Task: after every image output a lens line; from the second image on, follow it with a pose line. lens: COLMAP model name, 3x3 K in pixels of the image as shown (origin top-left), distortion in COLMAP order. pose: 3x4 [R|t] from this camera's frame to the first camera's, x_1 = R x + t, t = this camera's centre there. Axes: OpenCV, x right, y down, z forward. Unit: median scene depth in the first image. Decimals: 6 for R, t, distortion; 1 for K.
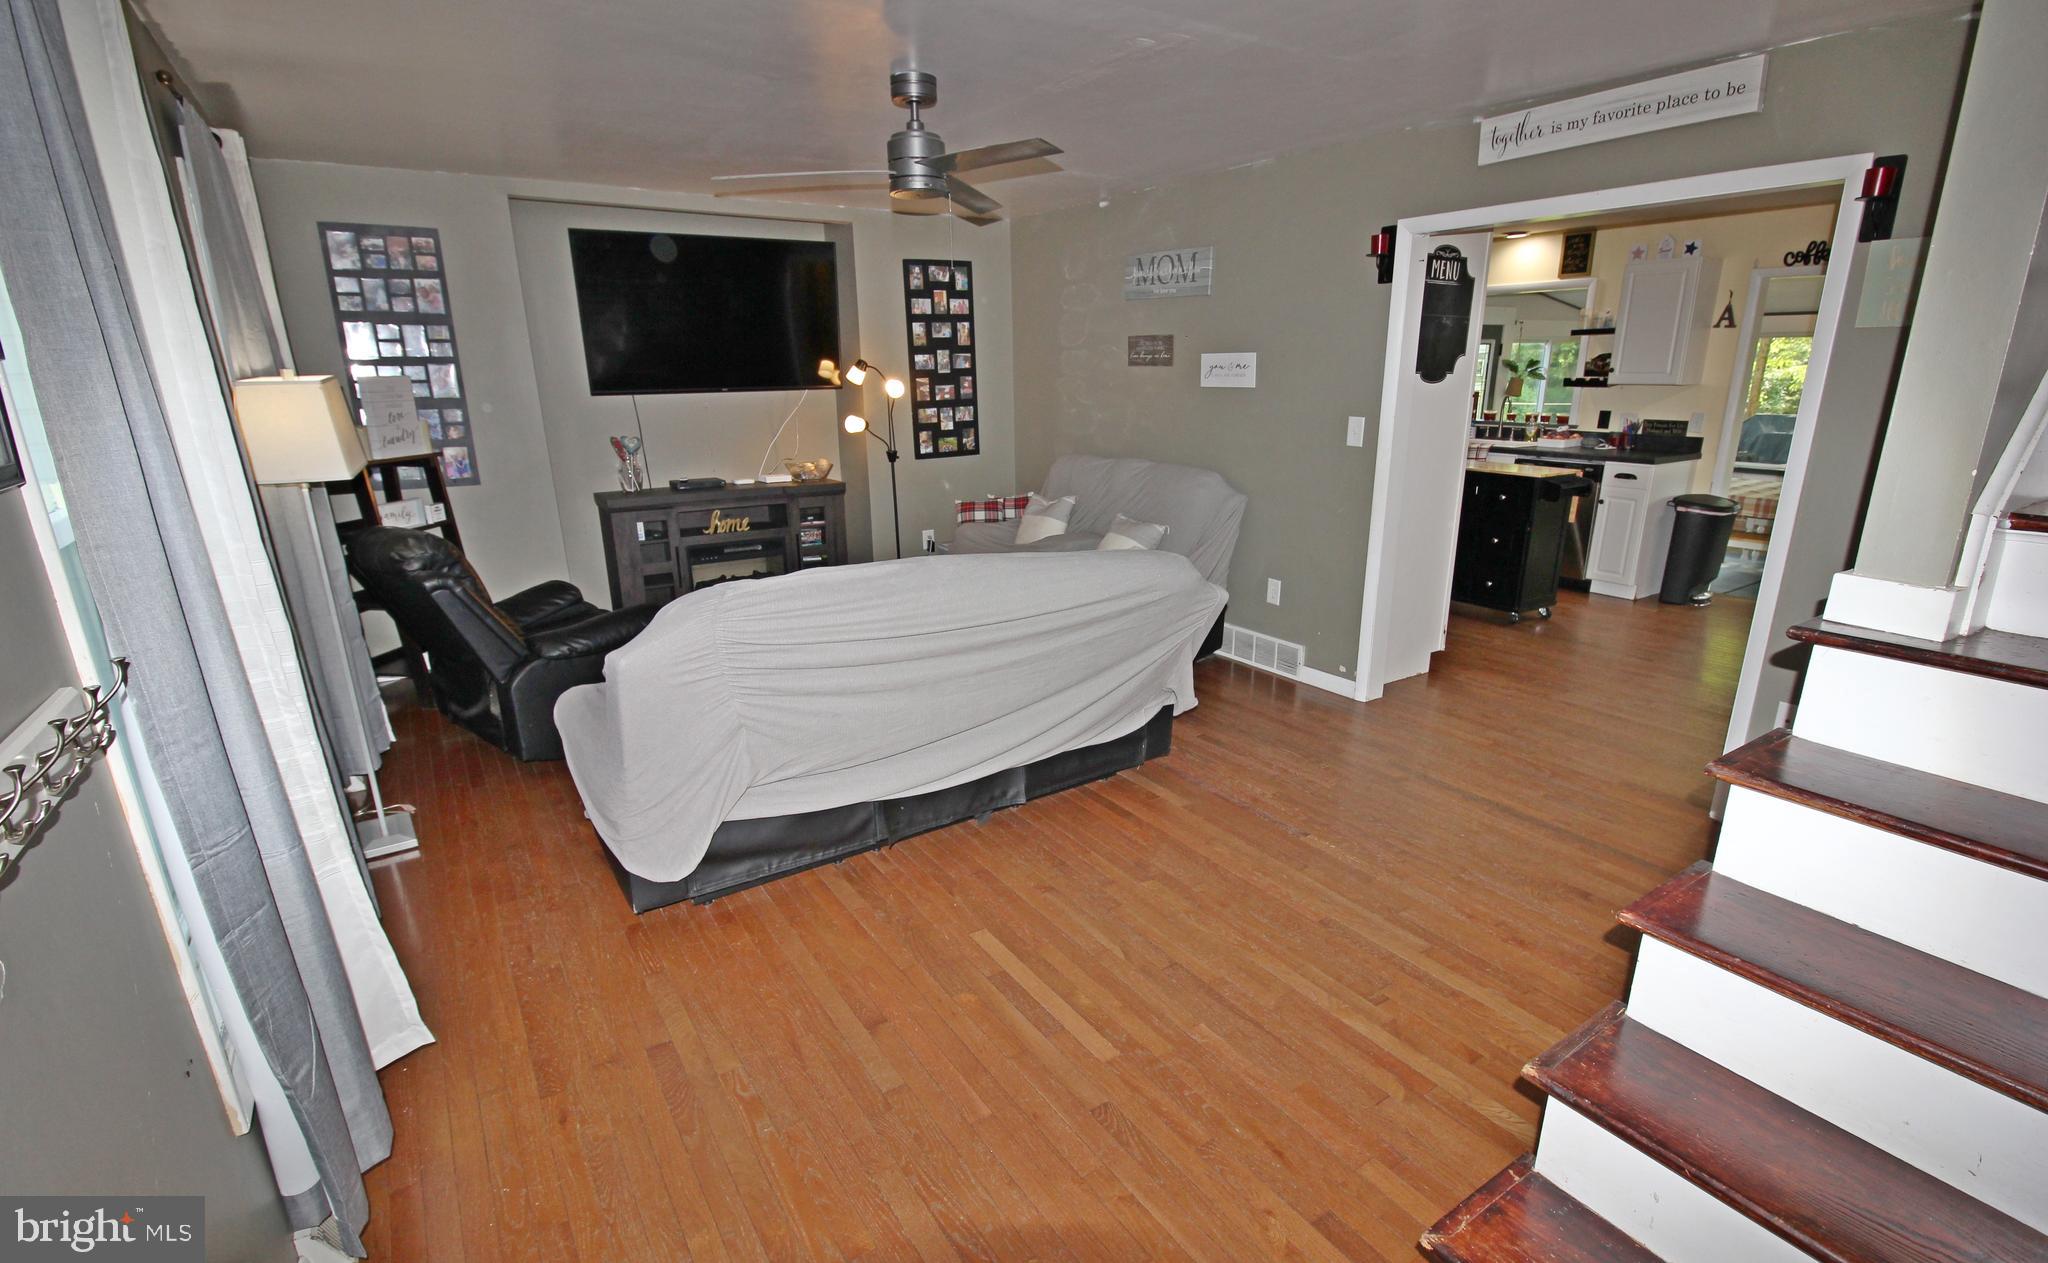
lens RADIAL K [[954.0, 0, 1052.4], [0, 954.0, 667.5], [0, 0, 1]] dist [-0.009461, -0.001164]
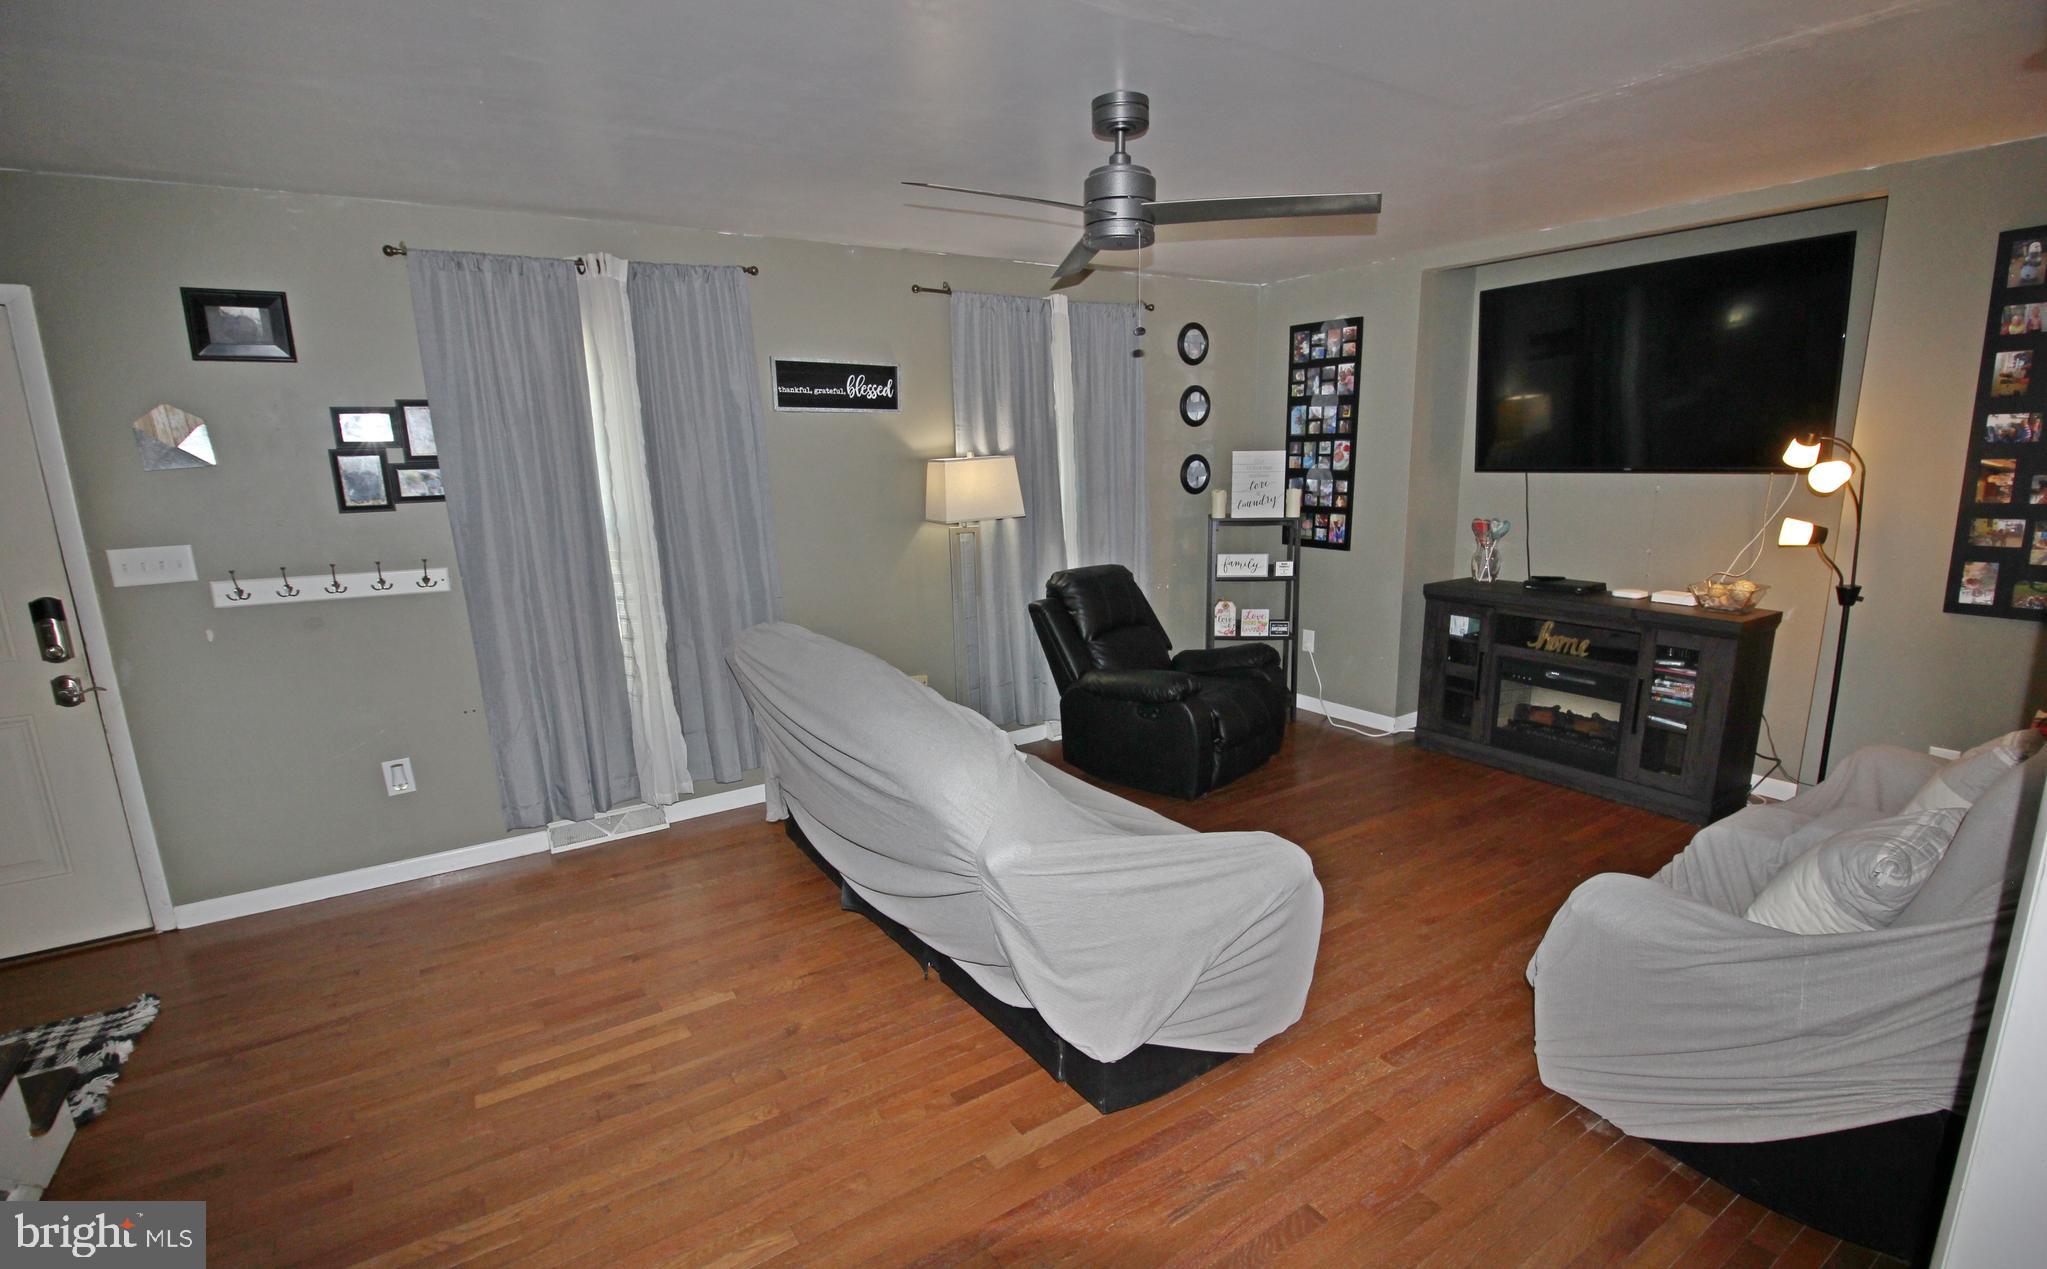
lens RADIAL K [[953.6, 0, 1051.8], [0, 953.6, 670.5], [0, 0, 1]] dist [-0.009461, -0.001164]
pose [[0.005826, 0.232646, -0.972544, 0.419313], [-0.283435, 0.933060, 0.221502, -0.189130], [0.958974, 0.274363, 0.071376, 0.579585]]
